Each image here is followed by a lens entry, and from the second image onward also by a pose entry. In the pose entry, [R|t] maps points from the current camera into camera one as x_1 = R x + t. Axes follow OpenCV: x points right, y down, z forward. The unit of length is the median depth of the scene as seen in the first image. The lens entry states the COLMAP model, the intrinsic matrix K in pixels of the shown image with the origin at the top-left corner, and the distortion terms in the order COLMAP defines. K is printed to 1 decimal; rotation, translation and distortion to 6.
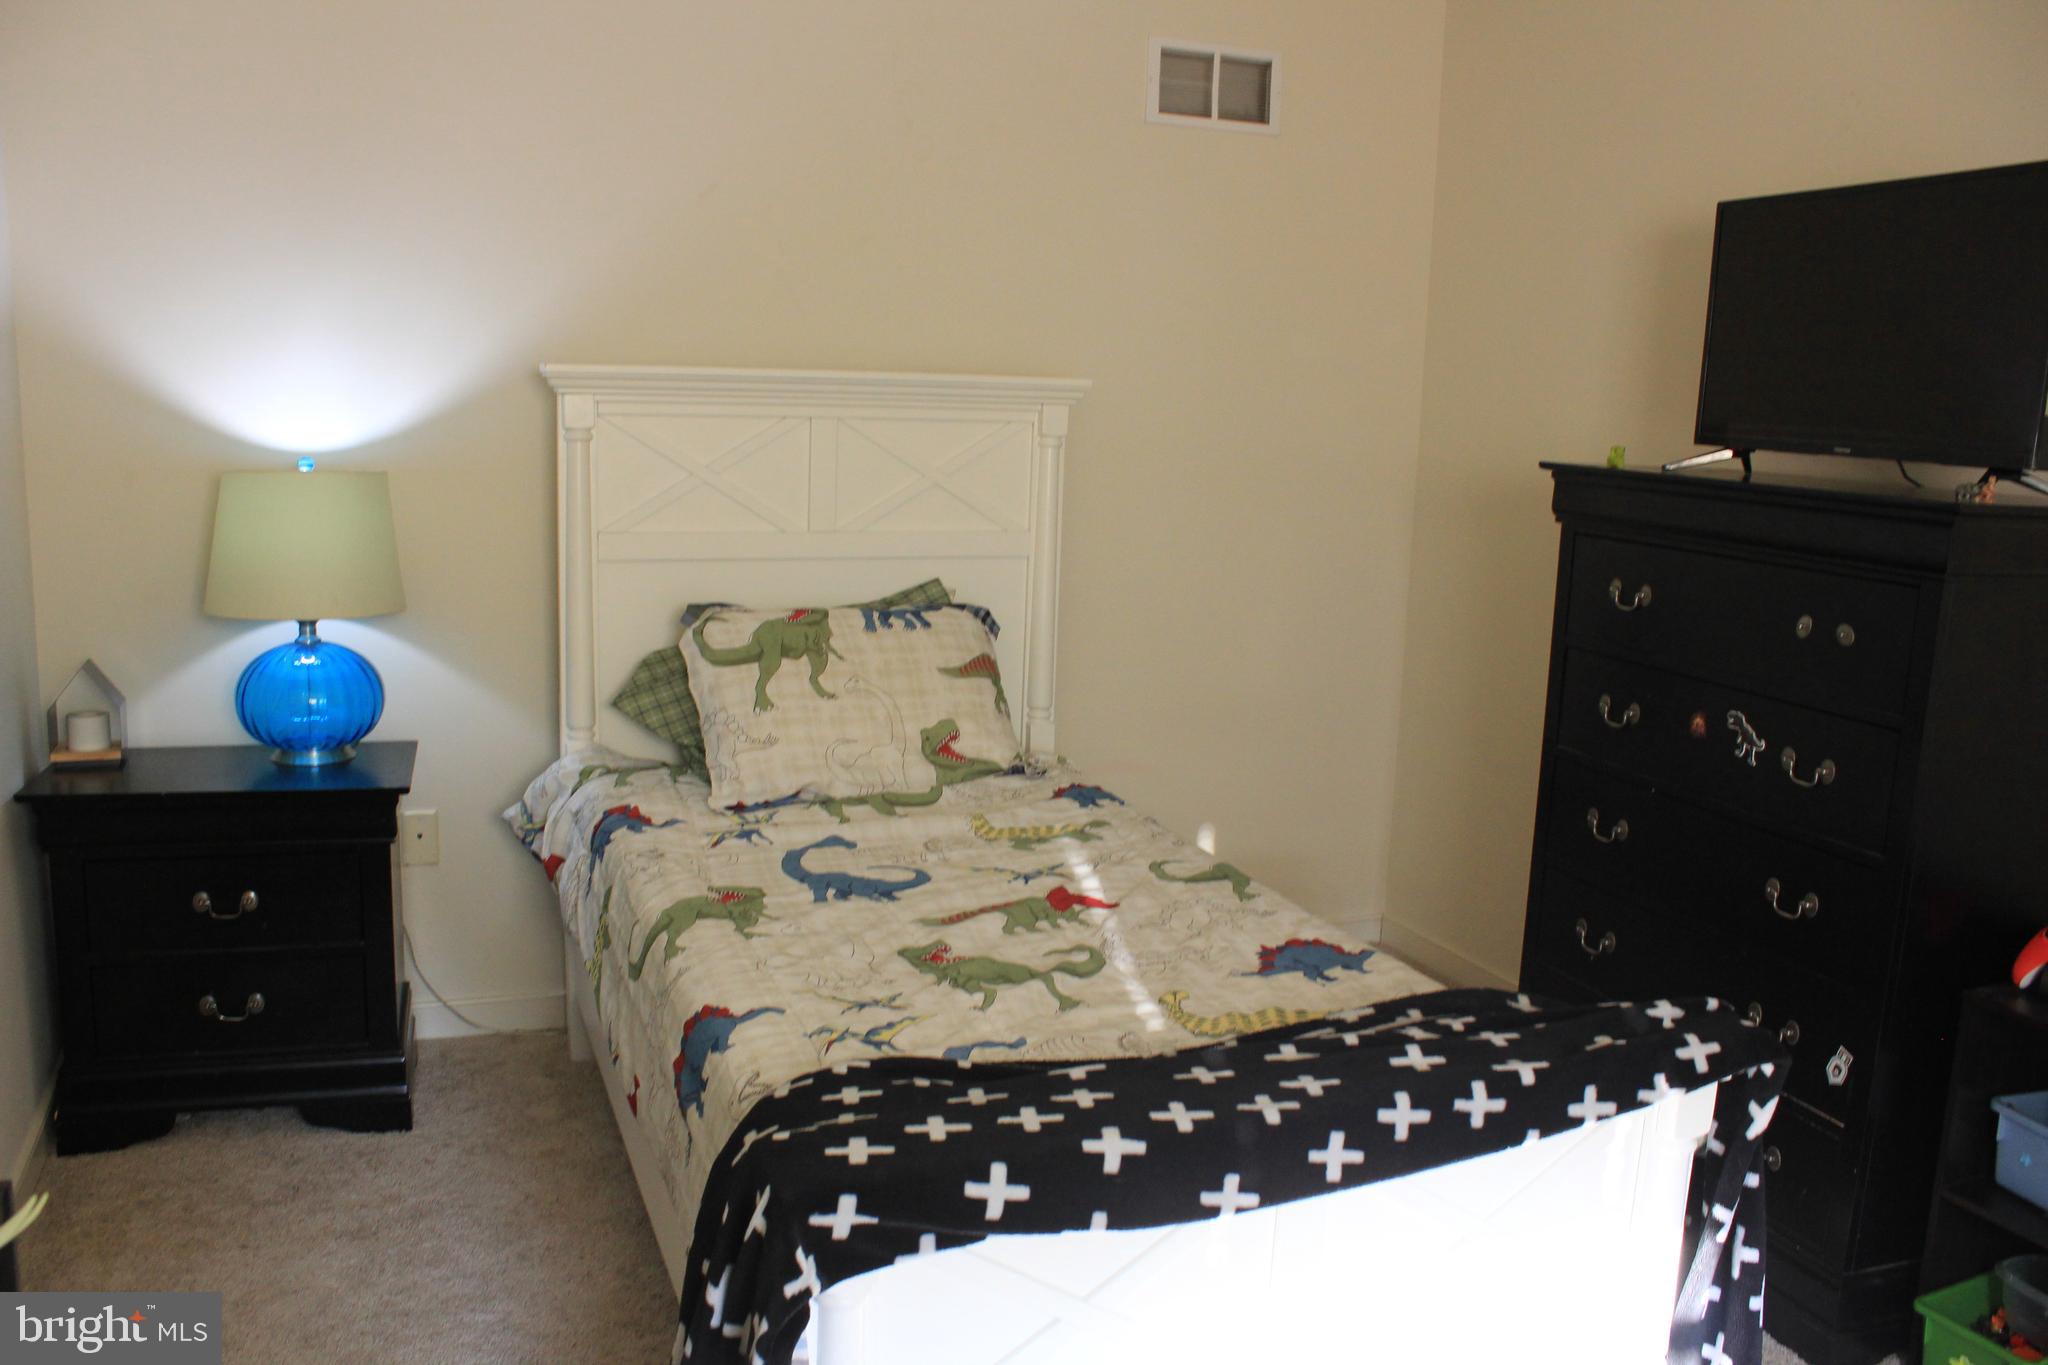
lens RADIAL K [[1691.0, 0, 1022.2], [0, 1691.0, 679.9], [0, 0, 1]] dist [-0.125343, 0.000695]
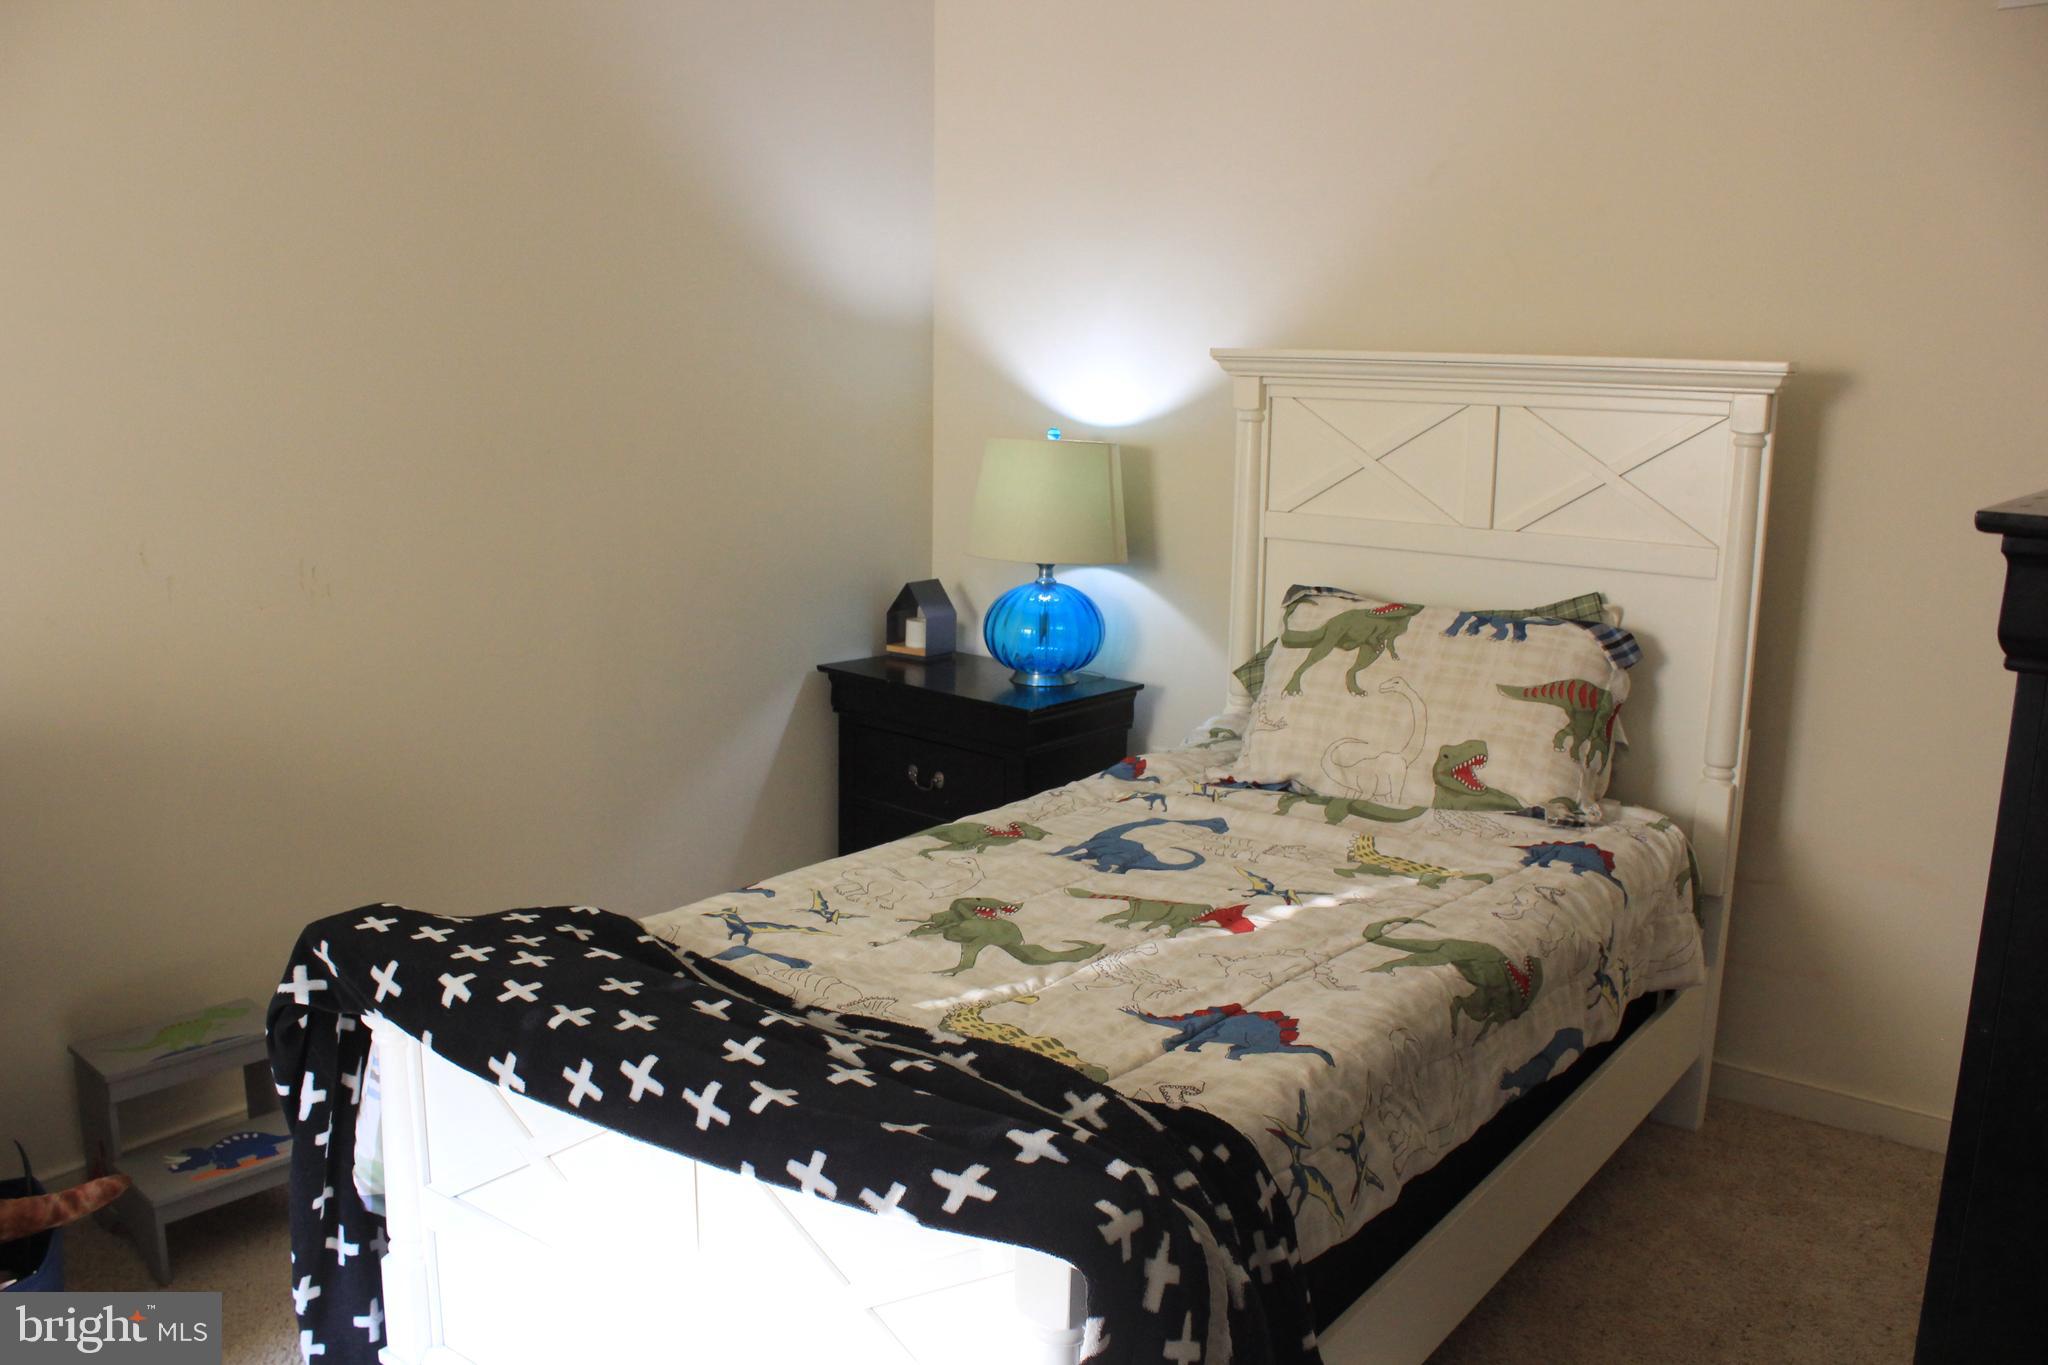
lens RADIAL K [[1691.0, 0, 1023.6], [0, 1691.0, 682.9], [0, 0, 1]] dist [-0.125343, 0.000695]
pose [[0.527602, 0.138878, -0.838062, 0.589773], [-0.145860, 0.986705, 0.071684, -0.036580], [0.836875, 0.084419, 0.540845, 0.330955]]
